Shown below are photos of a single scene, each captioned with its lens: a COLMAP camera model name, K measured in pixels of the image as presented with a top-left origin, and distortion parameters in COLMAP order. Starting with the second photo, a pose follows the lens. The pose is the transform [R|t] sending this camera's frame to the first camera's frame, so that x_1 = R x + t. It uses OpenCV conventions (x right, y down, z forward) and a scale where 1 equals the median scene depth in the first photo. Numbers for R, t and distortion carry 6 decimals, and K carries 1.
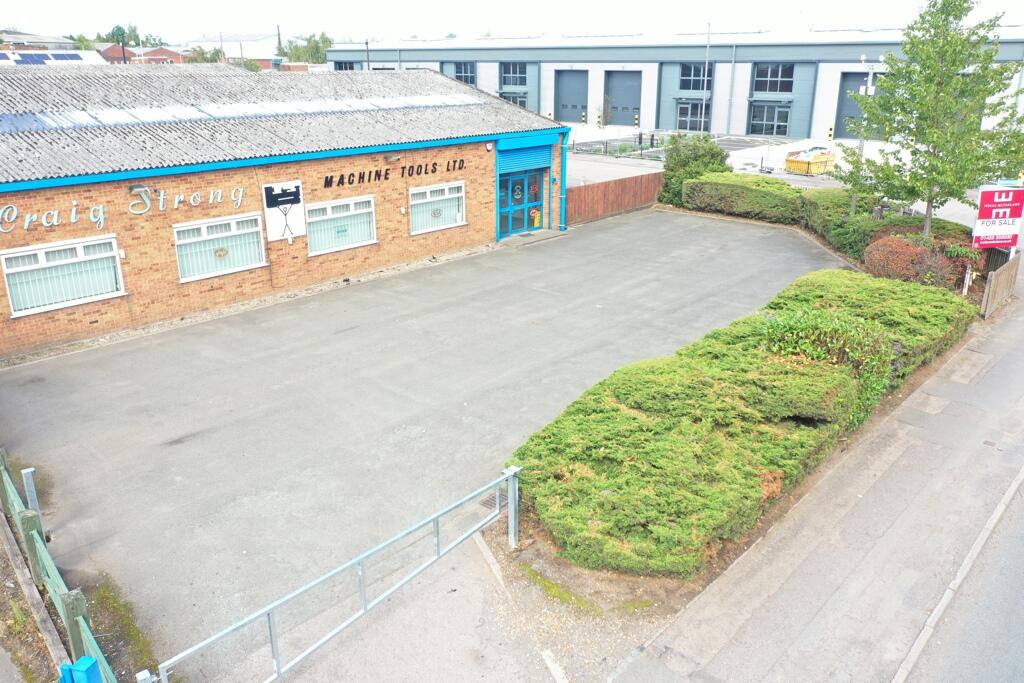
lens RADIAL K [[814.2, 0, 512.9], [0, 814.2, 344.2], [0, 0, 1]] dist [0.003261, -0.000581]
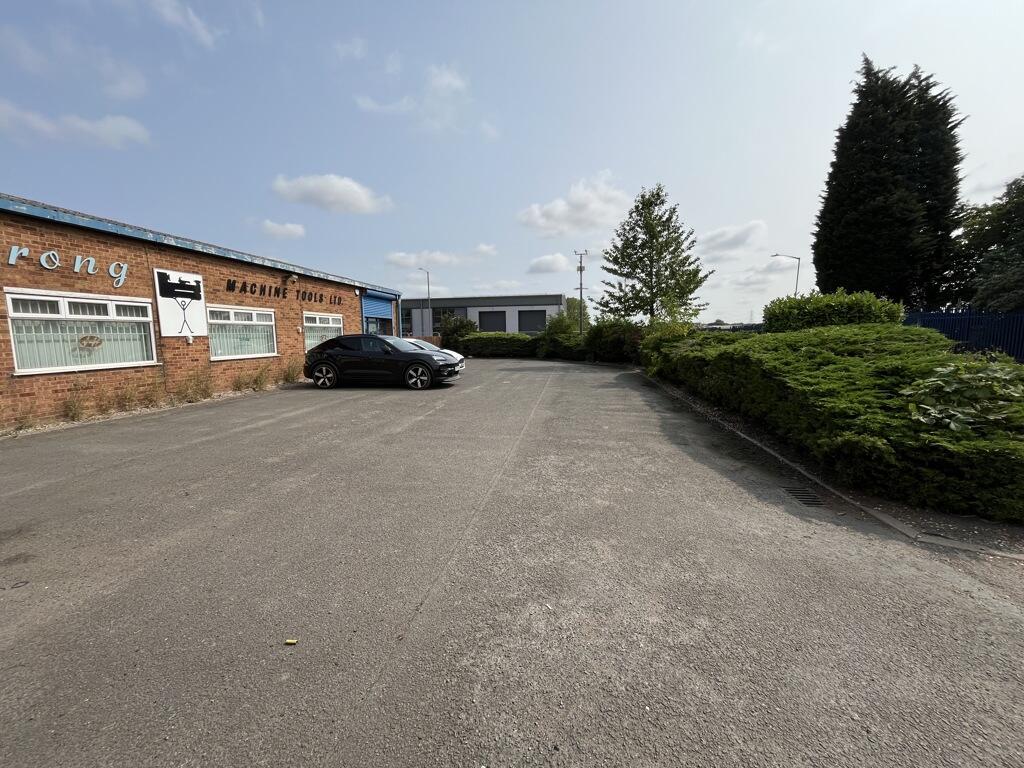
lens RADIAL K [[415.4, 0, 507.6], [0, 415.4, 383.4], [0, 0, 1]] dist [0.000633, 0.000255]
pose [[0.843723, -0.070541, 0.532123, -0.220226], [0.190943, 0.965929, -0.174707, 0.062971], [-0.501669, 0.249009, 0.828446, 0.452410]]
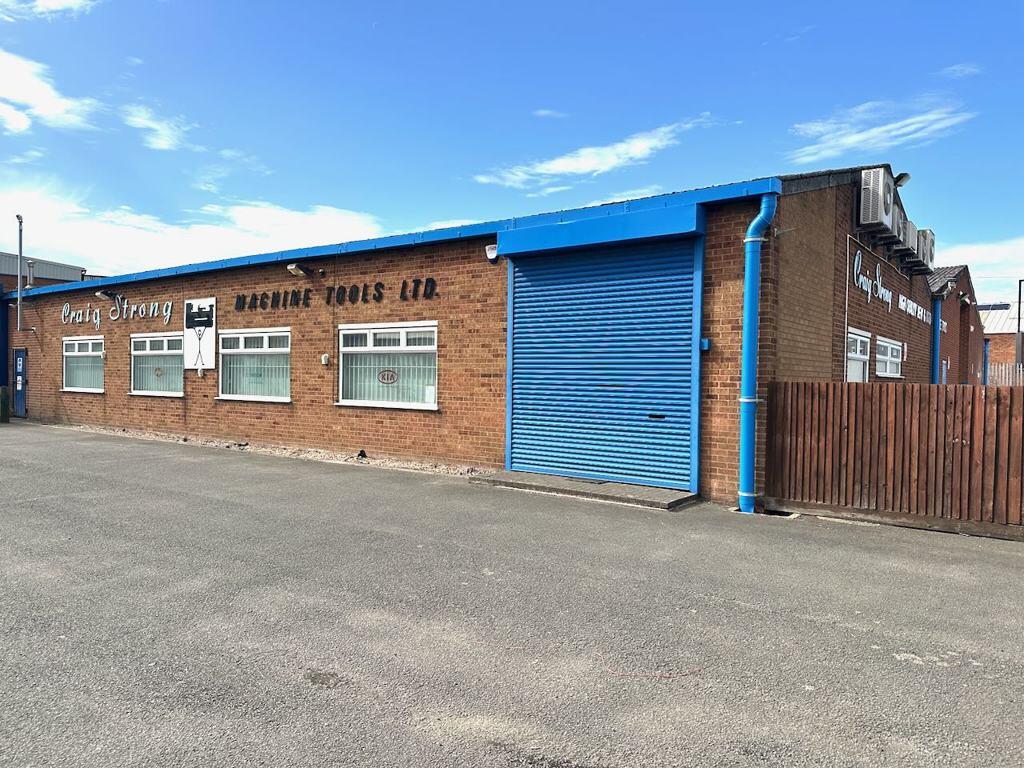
lens RADIAL K [[708.7, 0, 514.7], [0, 708.7, 388.1], [0, 0, 1]] dist [0.005249, -0.001306]
pose [[0.127042, 0.025630, -0.991566, 0.435854], [-0.345340, 0.938265, -0.019994, -0.199452], [0.929839, 0.344967, 0.128050, 1.172046]]
